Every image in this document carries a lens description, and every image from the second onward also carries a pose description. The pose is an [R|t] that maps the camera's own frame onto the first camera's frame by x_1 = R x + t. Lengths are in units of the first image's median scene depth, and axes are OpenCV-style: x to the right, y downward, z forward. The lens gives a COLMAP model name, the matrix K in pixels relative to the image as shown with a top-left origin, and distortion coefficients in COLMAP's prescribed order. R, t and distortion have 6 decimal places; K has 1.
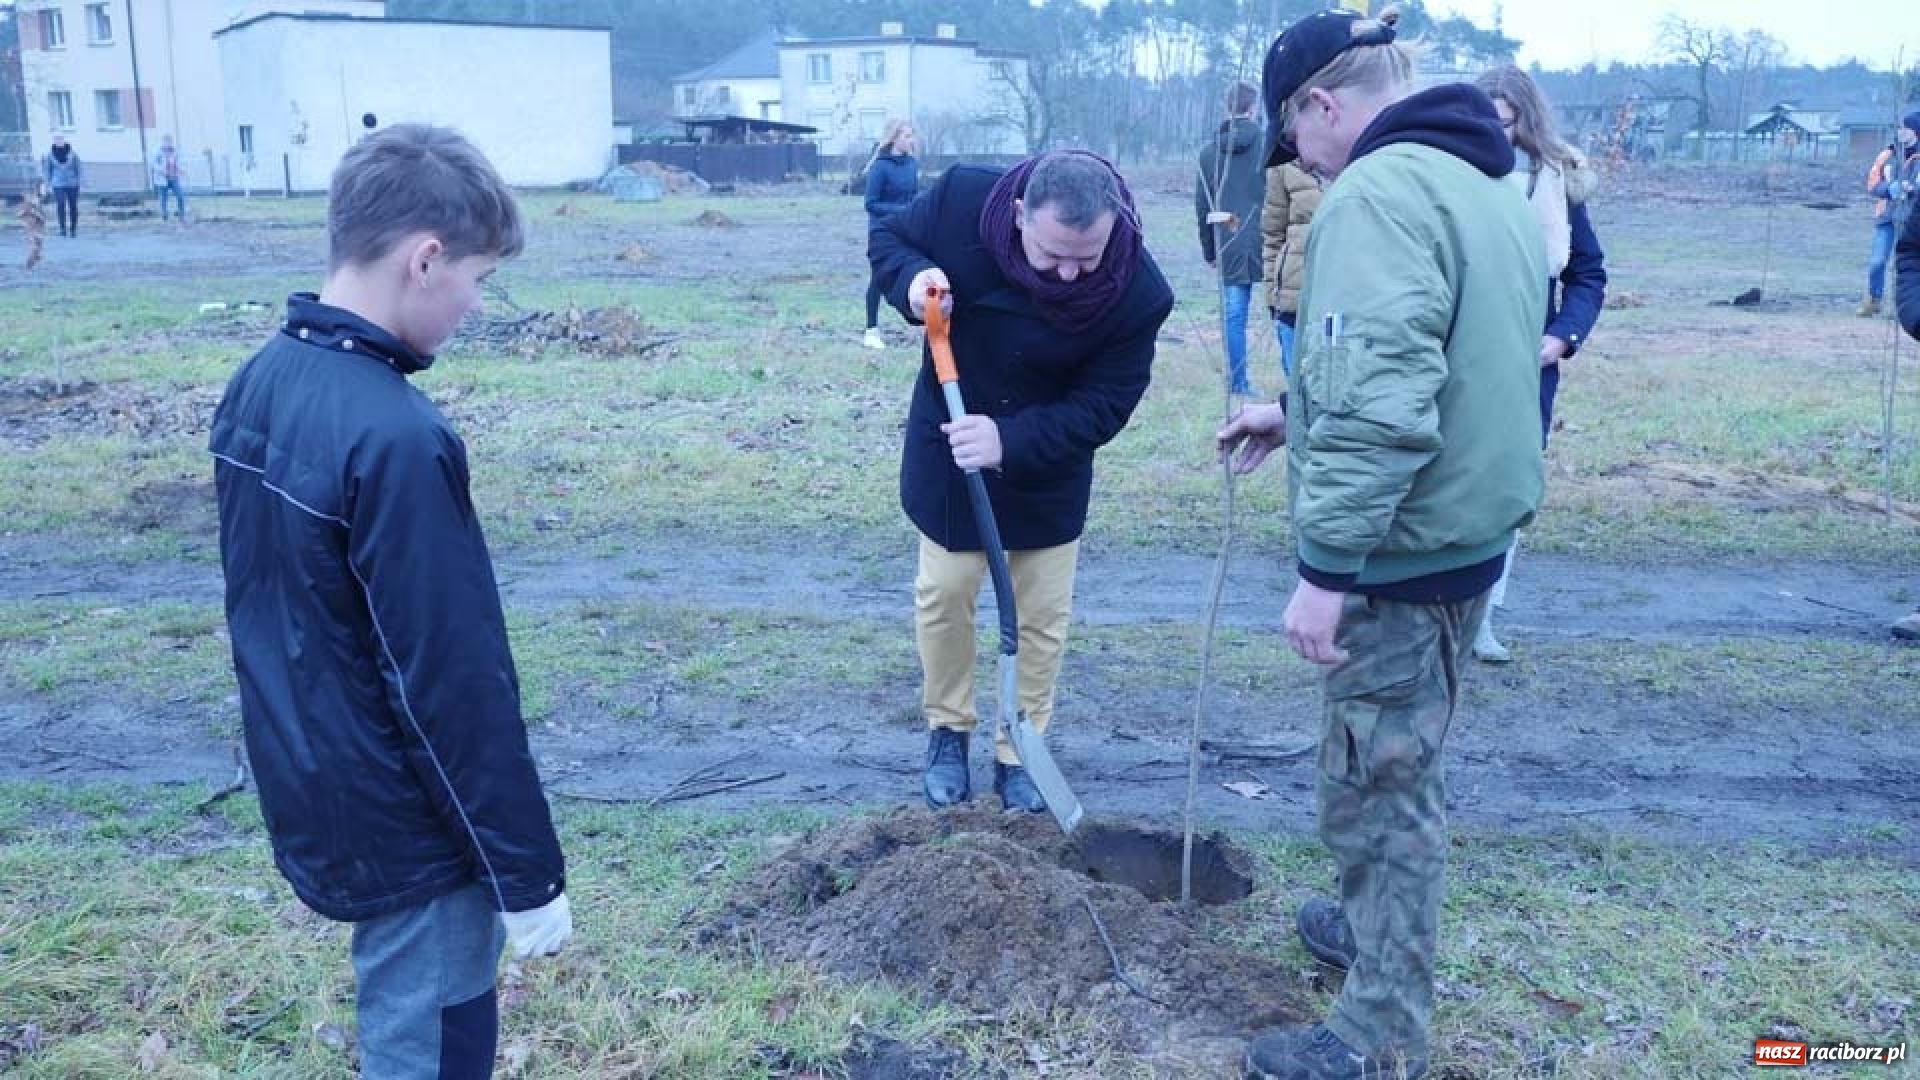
lens RADIAL K [[1691.0, 0, 964.7], [0, 1691.0, 539.5], [0, 0, 1]] dist [-0.015819, 0.008172]
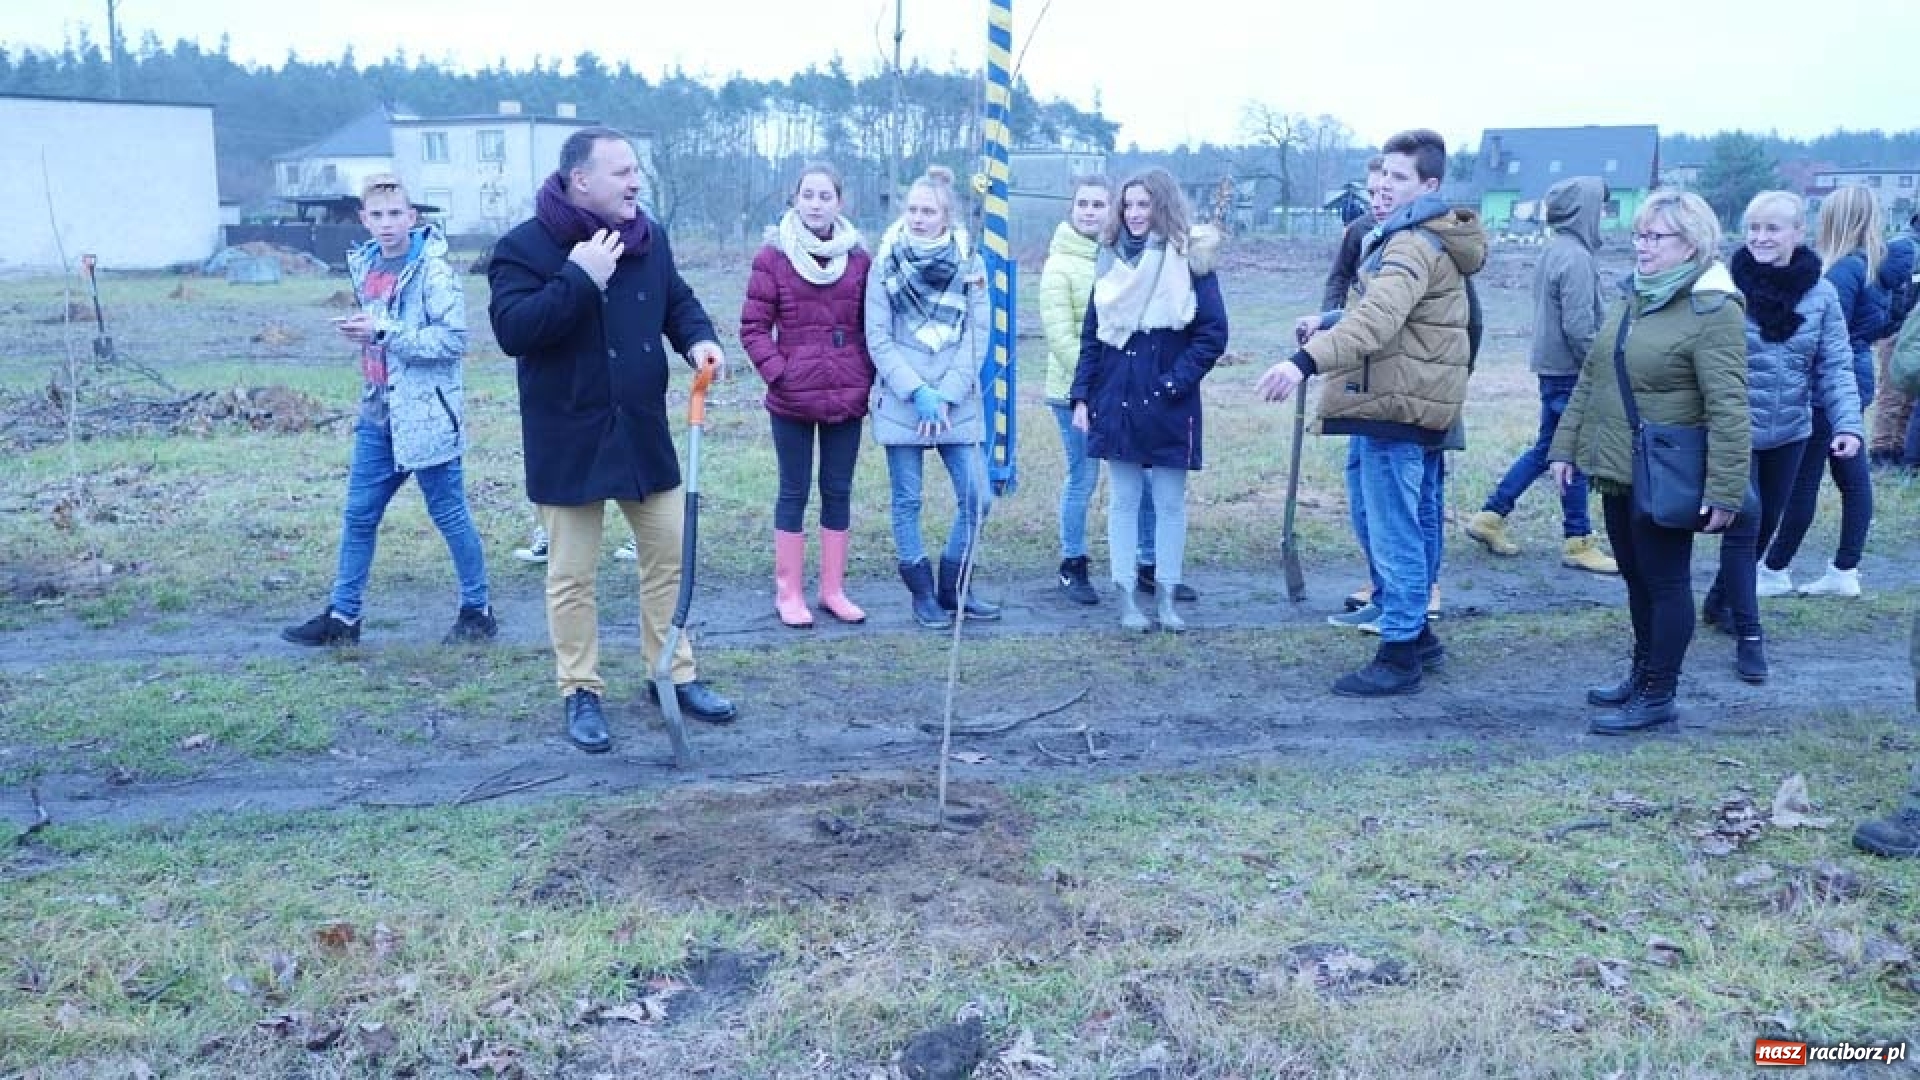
lens RADIAL K [[1691.0, 0, 964.7], [0, 1691.0, 539.5], [0, 0, 1]] dist [-0.015819, 0.008172]
pose [[0.976286, -0.044120, 0.211942, -0.052806], [0.053422, 0.997835, -0.038362, 0.026223], [-0.209790, 0.048775, 0.976529, -0.109330]]
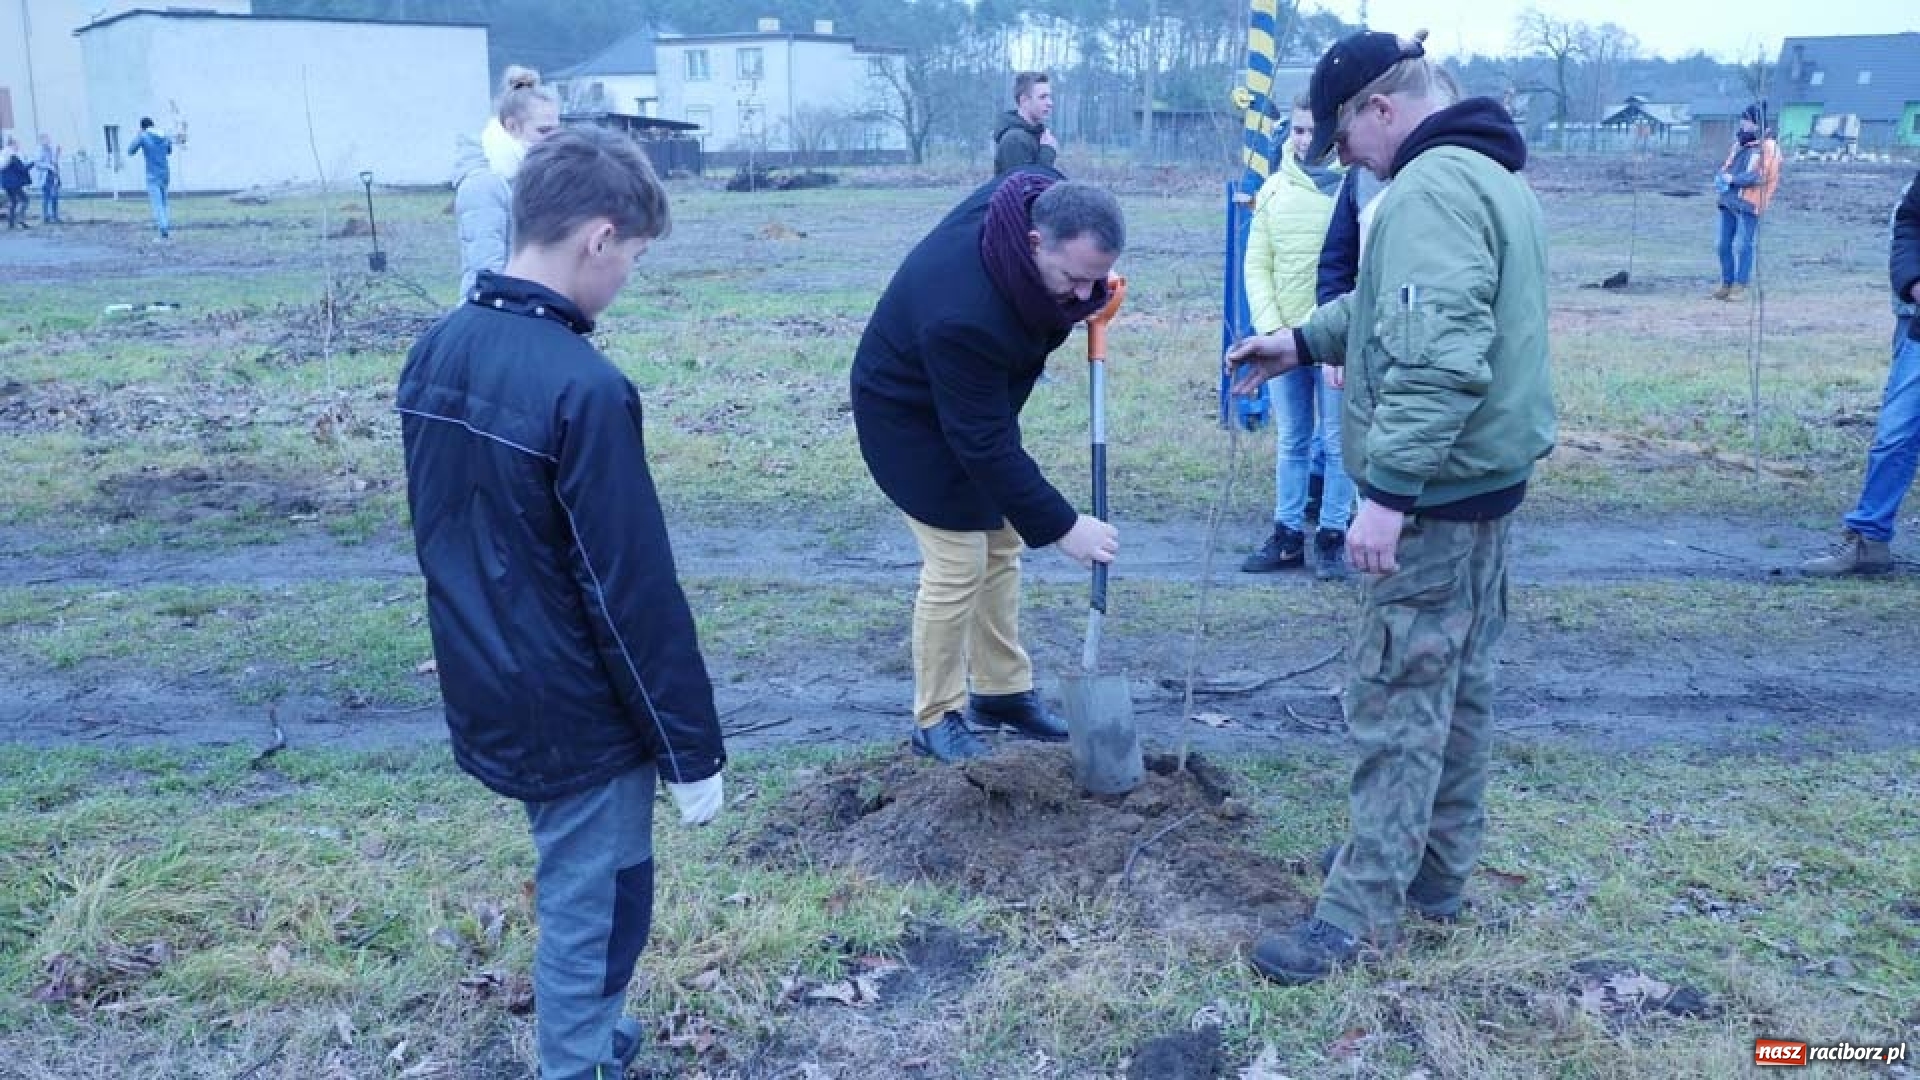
lens RADIAL K [[1691.0, 0, 964.7], [0, 1691.0, 539.5], [0, 0, 1]] dist [-0.015819, 0.008172]
pose [[0.997377, -0.022508, 0.068790, -0.044650], [0.022325, 0.999745, 0.003433, 0.014539], [-0.068850, -0.001889, 0.997625, -0.062256]]
